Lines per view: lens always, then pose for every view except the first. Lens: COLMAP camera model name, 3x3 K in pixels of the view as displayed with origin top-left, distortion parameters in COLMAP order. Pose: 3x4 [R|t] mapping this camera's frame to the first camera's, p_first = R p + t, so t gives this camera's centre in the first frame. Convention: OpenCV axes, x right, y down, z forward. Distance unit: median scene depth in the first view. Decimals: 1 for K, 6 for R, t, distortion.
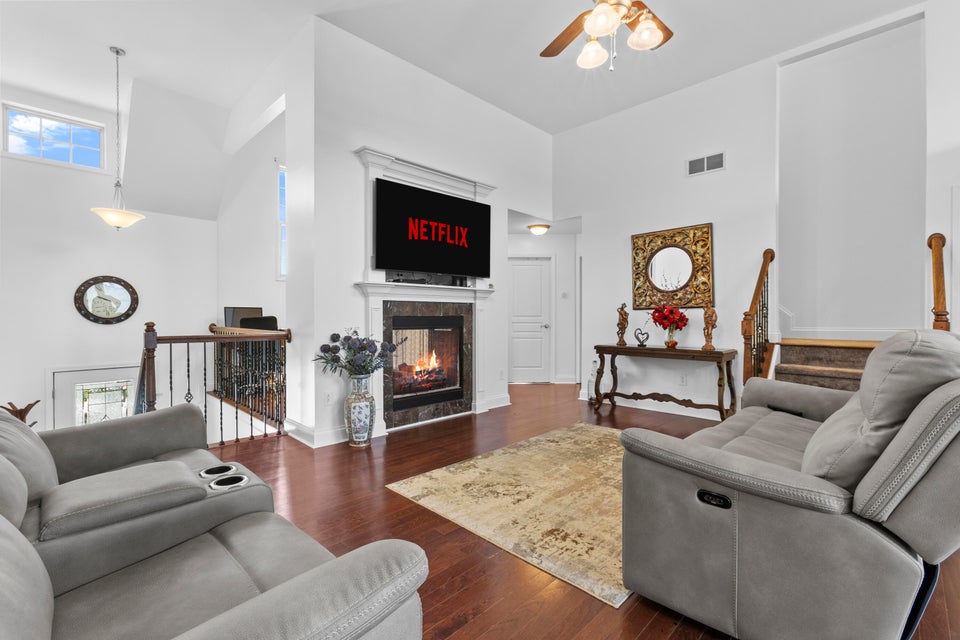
lens RADIAL K [[435.0, 0, 477.9], [0, 435.0, 320.1], [0, 0, 1]] dist [-0.010570, 0.003145]
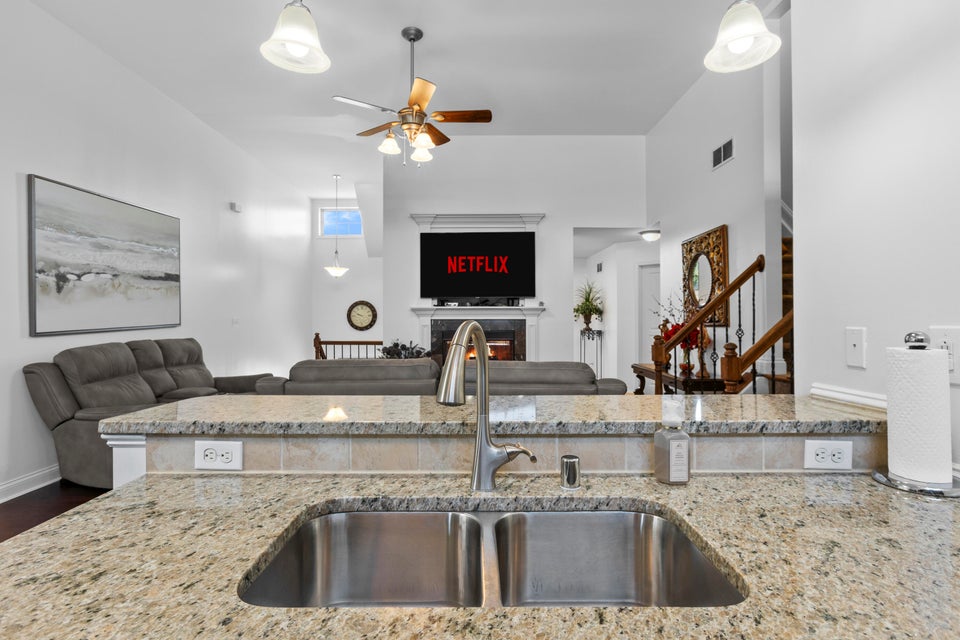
lens RADIAL K [[497.3, 0, 481.4], [0, 497.3, 320.5], [0, 0, 1]] dist [-0.004654, 0.000026]
pose [[0.700098, 0.006226, -0.714020, 0.916295], [-0.004483, 0.999981, 0.004324, -0.045074], [0.714033, 0.000174, 0.700112, 0.009220]]
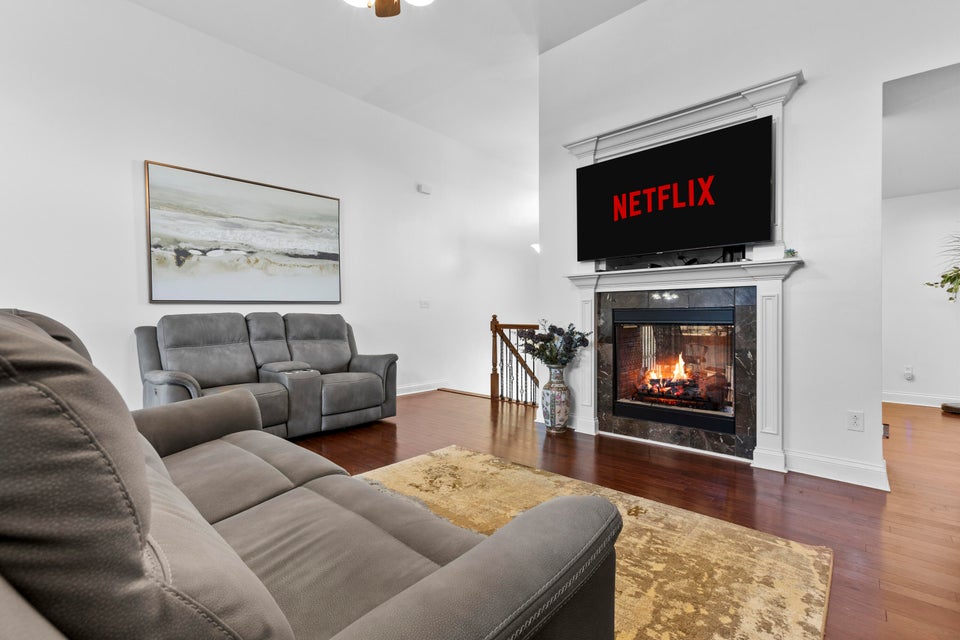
lens RADIAL K [[435.0, 0, 476.9], [0, 435.0, 320.9], [0, 0, 1]] dist [-0.010570, 0.003145]
pose [[0.022745, 0.008692, -0.999704, 0.648896], [-0.008483, 0.999928, 0.008501, 0.008643], [0.999705, 0.008287, 0.022817, 0.646057]]
